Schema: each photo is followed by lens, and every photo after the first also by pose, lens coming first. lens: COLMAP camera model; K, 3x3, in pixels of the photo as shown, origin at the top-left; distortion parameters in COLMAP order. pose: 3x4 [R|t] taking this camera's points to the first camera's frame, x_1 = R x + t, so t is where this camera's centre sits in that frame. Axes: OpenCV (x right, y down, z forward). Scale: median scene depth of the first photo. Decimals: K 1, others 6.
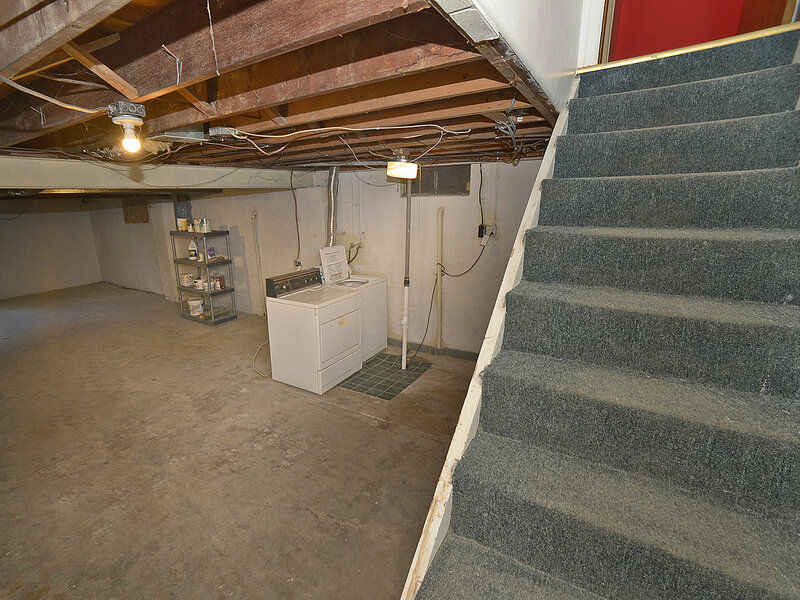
lens RADIAL K [[374.7, 0, 400.0], [0, 374.7, 300.0], [0, 0, 1]] dist [-0.056072, 0.030666]
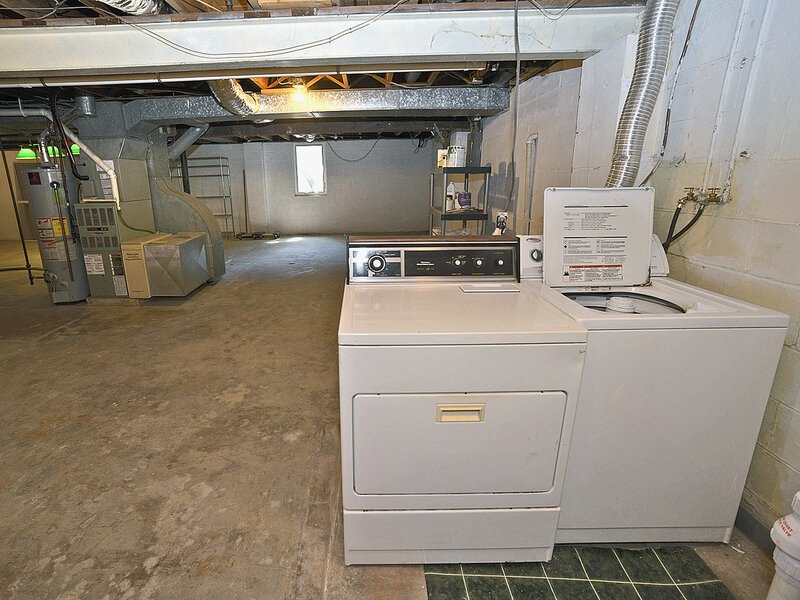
lens RADIAL K [[381.3, 0, 399.6], [0, 381.3, 270.9], [0, 0, 1]] dist [-0.054284, 0.020567]
pose [[0.458413, 0.202411, -0.865383, 0.073334], [-0.206364, 0.971349, 0.117881, -0.084845], [0.864449, 0.124546, 0.487049, 0.817728]]
